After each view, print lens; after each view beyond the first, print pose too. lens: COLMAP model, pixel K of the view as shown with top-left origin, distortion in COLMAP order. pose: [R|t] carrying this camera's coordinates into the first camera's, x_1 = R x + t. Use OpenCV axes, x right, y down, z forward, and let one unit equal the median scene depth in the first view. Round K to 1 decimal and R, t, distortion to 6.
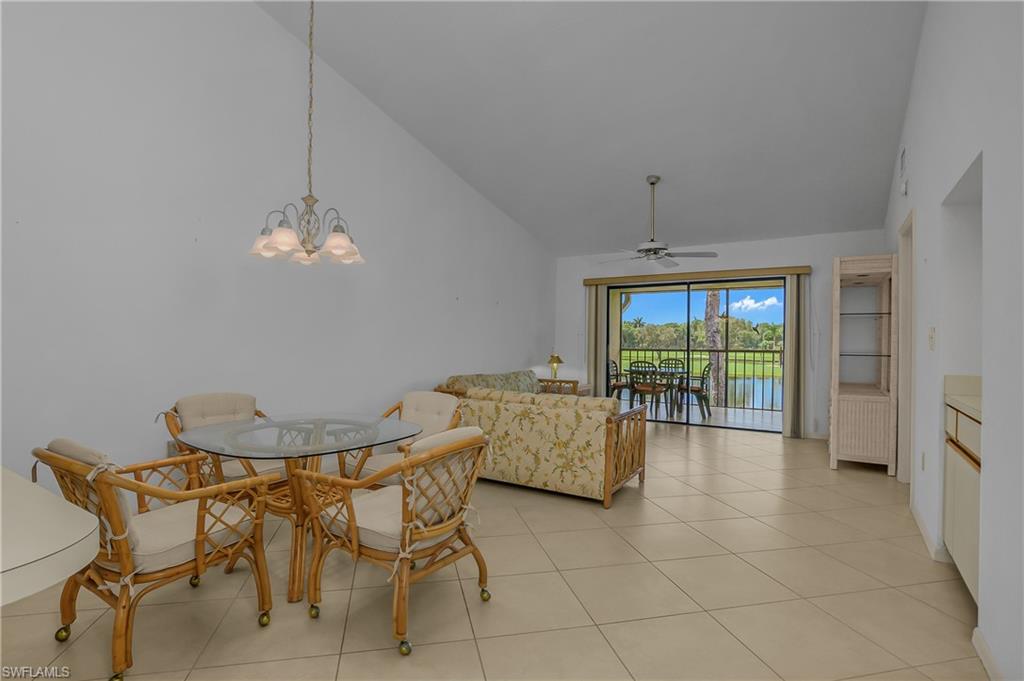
lens RADIAL K [[493.3, 0, 512.0], [0, 493.3, 340.5], [0, 0, 1]] dist [0.000470, 0.000836]
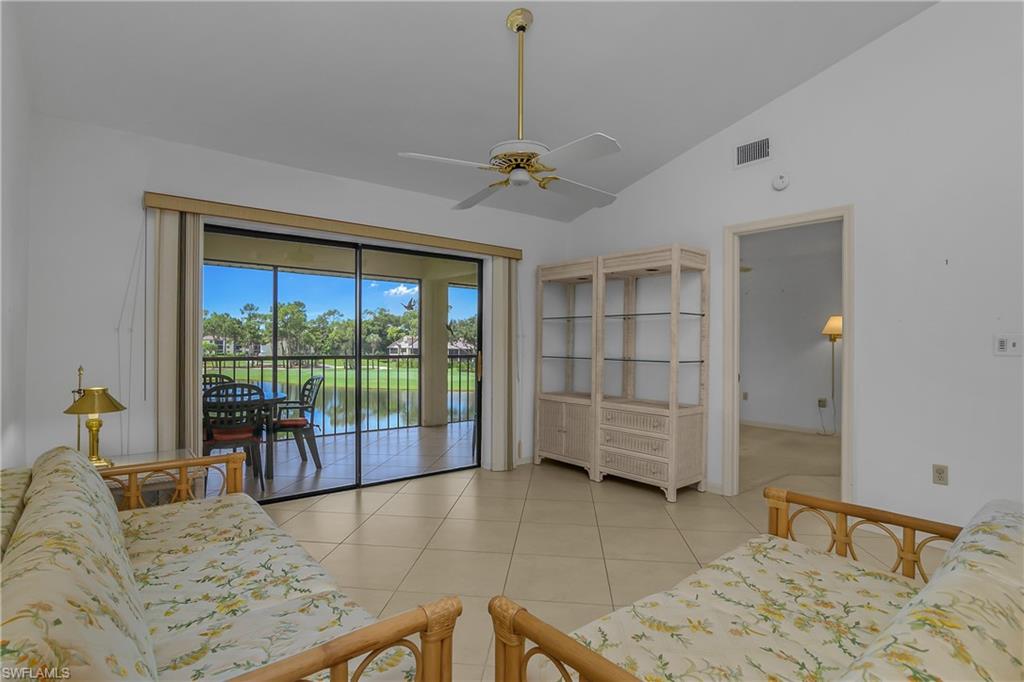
lens RADIAL K [[517.7, 0, 512.0], [0, 517.7, 341.0], [0, 0, 1]] dist [-0.003016, 0.002158]
pose [[0.347113, 0.000377, 0.937823, -0.150630], [-0.001951, 0.999998, 0.000320, -0.003354], [-0.937821, -0.001941, 0.347113, 0.602455]]
